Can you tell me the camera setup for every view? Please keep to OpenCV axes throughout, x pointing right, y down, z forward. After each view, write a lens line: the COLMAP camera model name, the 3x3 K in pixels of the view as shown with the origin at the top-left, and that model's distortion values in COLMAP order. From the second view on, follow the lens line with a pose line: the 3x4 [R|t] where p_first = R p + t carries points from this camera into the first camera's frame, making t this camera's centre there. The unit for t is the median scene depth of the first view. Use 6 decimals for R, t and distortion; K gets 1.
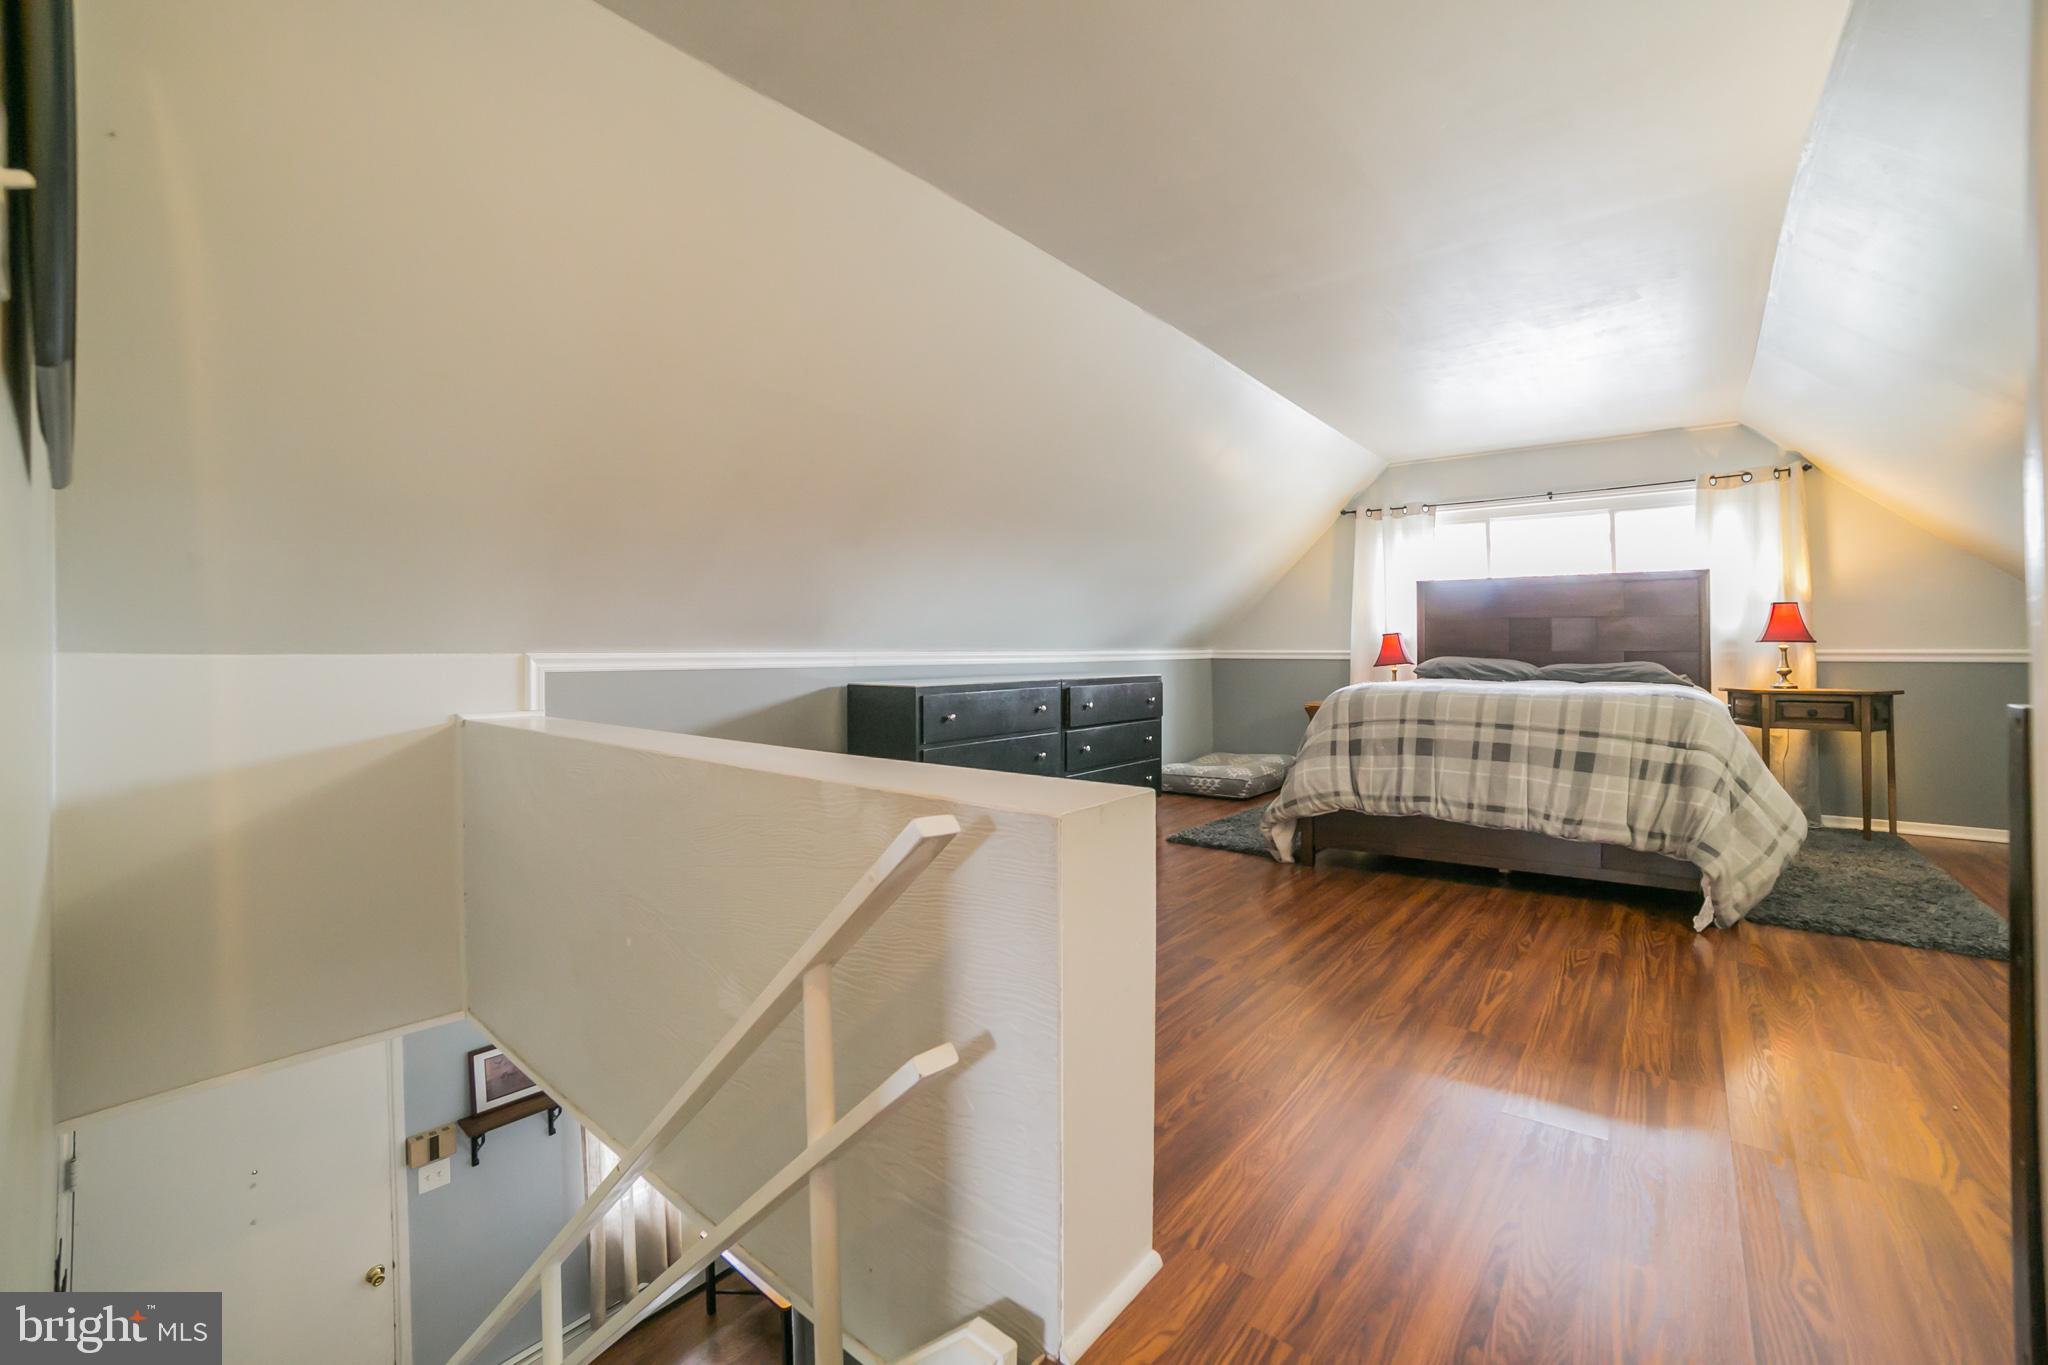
lens RADIAL K [[835.8, 0, 1019.0], [0, 835.8, 677.0], [0, 0, 1]] dist [-0.109266, 0.041572]
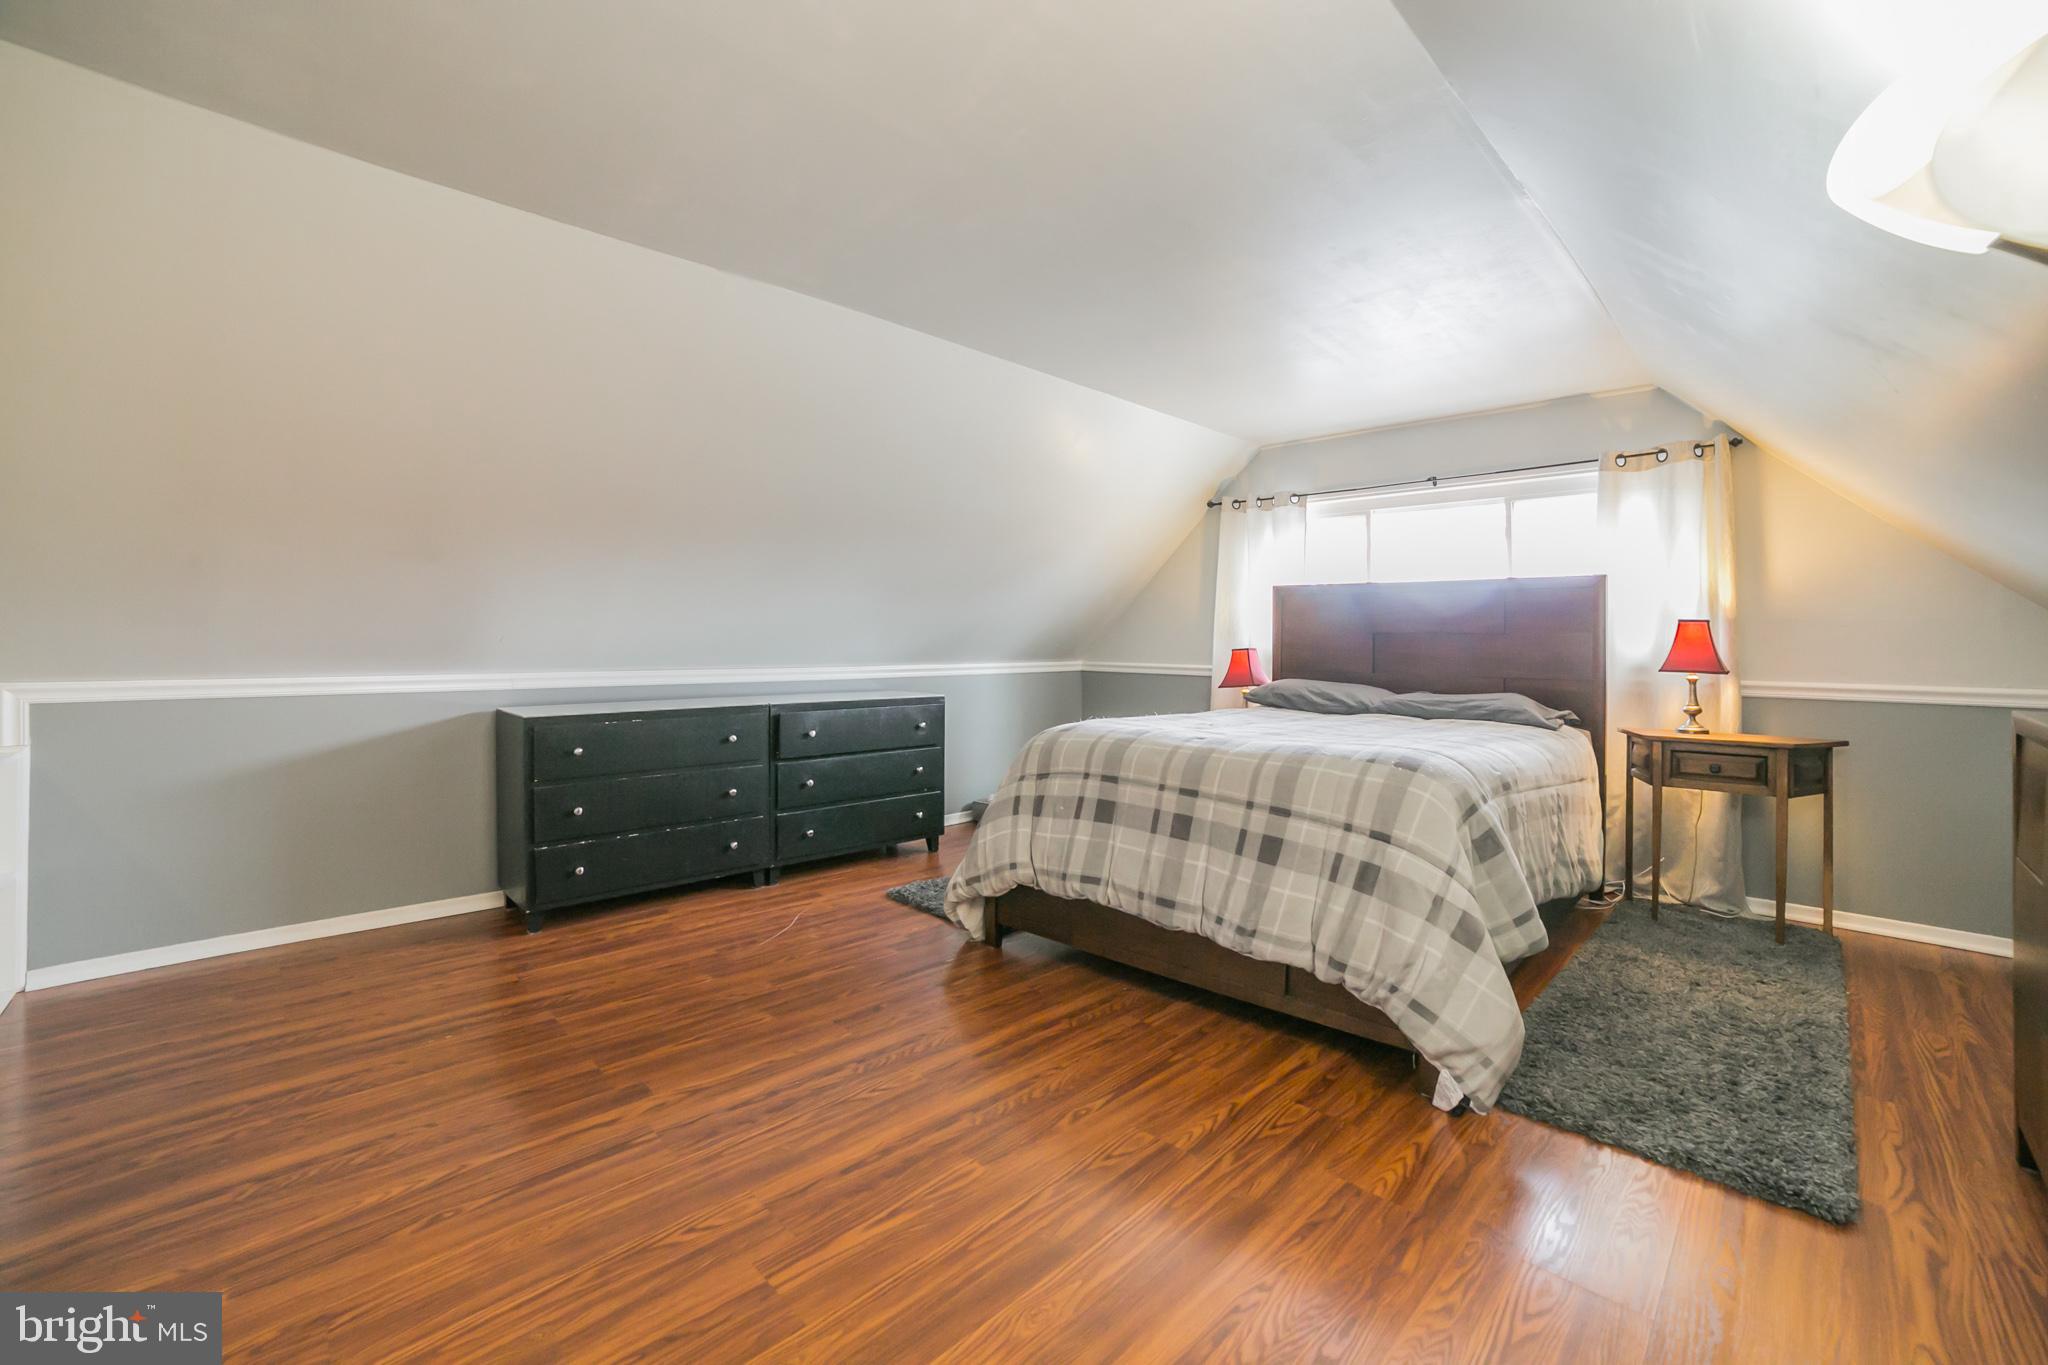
lens RADIAL K [[835.8, 0, 1019.0], [0, 835.8, 677.0], [0, 0, 1]] dist [-0.109266, 0.041572]
pose [[0.994865, 0.015112, -0.100075, 0.463844], [-0.013997, 0.999832, 0.011834, -0.046520], [0.100237, -0.010372, 0.994909, 0.197458]]
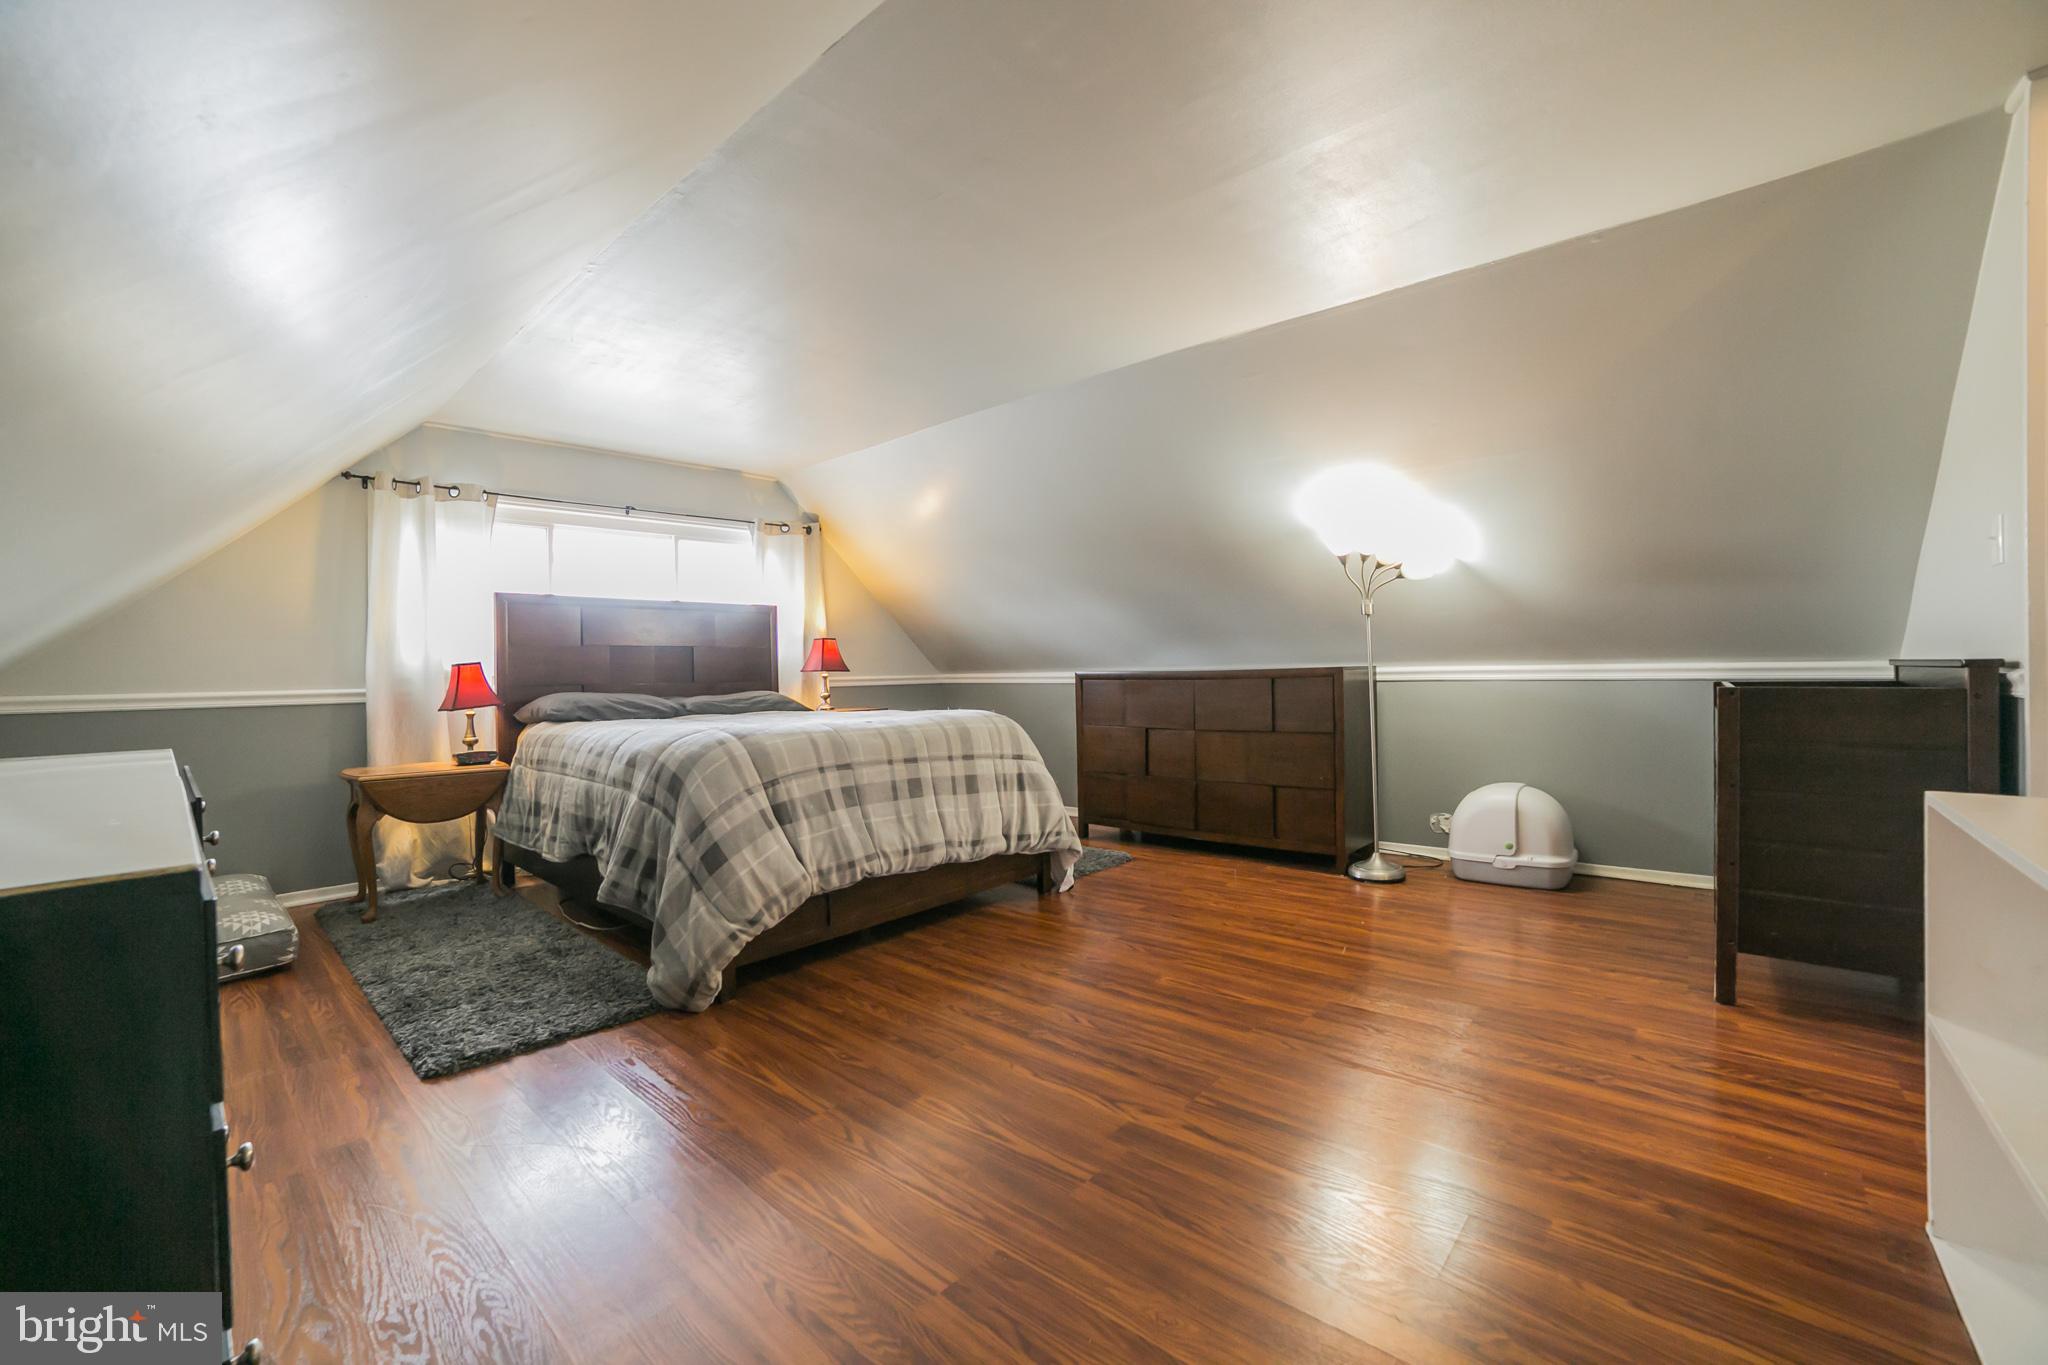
lens RADIAL K [[835.8, 0, 1019.0], [0, 835.8, 677.0], [0, 0, 1]] dist [-0.109266, 0.041572]
pose [[0.046845, -0.005506, 0.998887, -0.320922], [0.049613, 0.998763, 0.003178, -0.028846], [-0.997669, 0.049408, 0.047060, 0.733737]]
